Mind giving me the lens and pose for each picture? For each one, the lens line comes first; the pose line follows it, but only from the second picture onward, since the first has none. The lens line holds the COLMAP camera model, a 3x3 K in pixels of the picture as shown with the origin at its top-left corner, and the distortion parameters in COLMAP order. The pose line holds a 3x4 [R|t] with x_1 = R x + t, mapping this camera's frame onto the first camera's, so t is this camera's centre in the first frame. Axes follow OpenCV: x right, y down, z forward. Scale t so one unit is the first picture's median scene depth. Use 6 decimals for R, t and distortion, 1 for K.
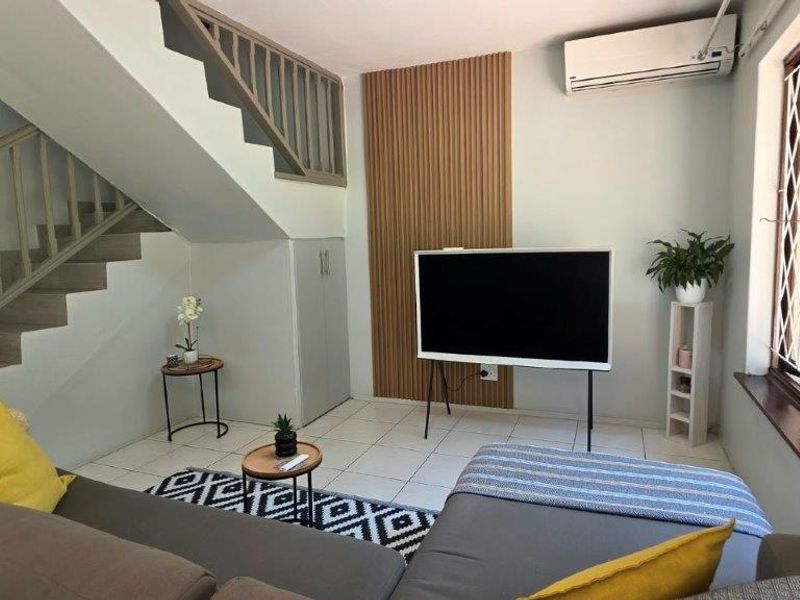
lens RADIAL K [[524.8, 0, 385.5], [0, 524.8, 298.1], [0, 0, 1]] dist [-0.006953, -0.001308]
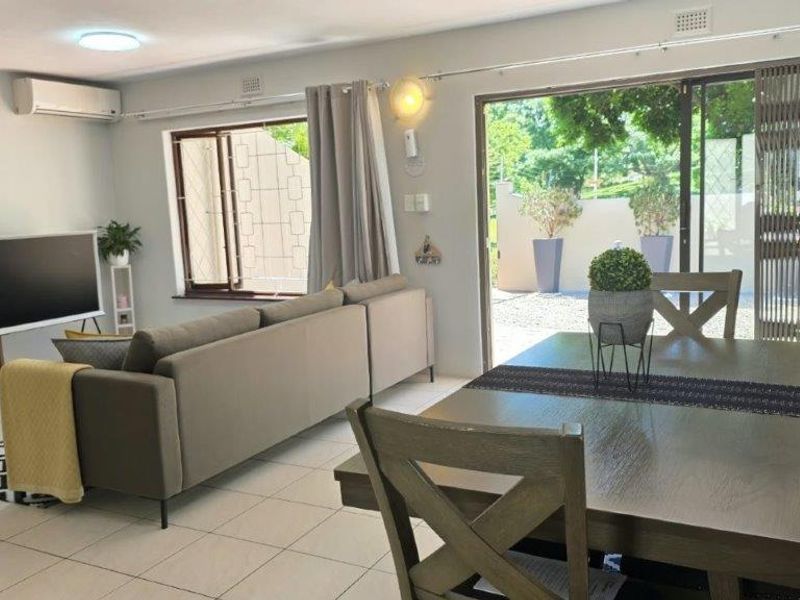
lens RADIAL K [[740.8, 0, 402.1], [0, 740.8, 311.0], [0, 0, 1]] dist [0.064001, -0.005121]
pose [[0.086559, -0.117294, 0.989318, -1.377071], [0.151046, 0.983110, 0.103342, 0.033284], [-0.984730, 0.140488, 0.102814, -0.033319]]
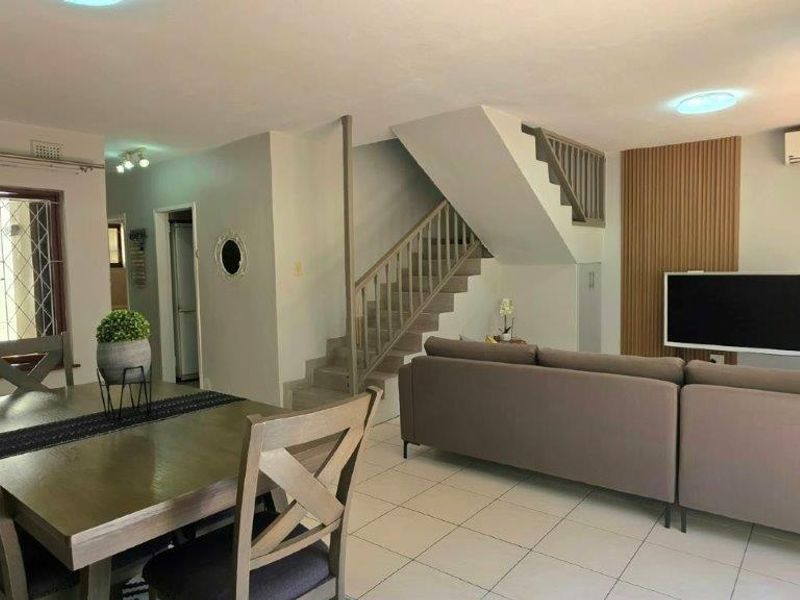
lens RADIAL K [[529.9, 0, 398.5], [0, 529.9, 295.6], [0, 0, 1]] dist [-0.003722, -0.002273]
pose [[0.963193, 0.028394, -0.267308, -0.268909], [-0.041075, 0.998274, -0.041966, 0.068851], [0.265655, 0.051401, 0.962697, -0.635818]]
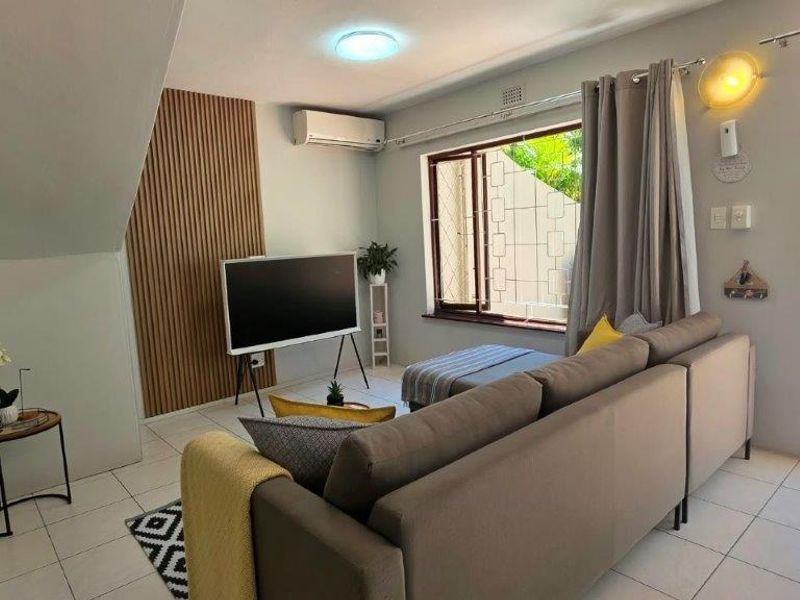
lens RADIAL K [[529.9, 0, 398.5], [0, 529.9, 295.6], [0, 0, 1]] dist [-0.003722, -0.002273]
pose [[0.428355, -0.087919, 0.899323, -0.808767], [0.136028, 0.990188, 0.032011, -0.000053], [-0.893313, 0.108621, 0.436112, 0.180487]]
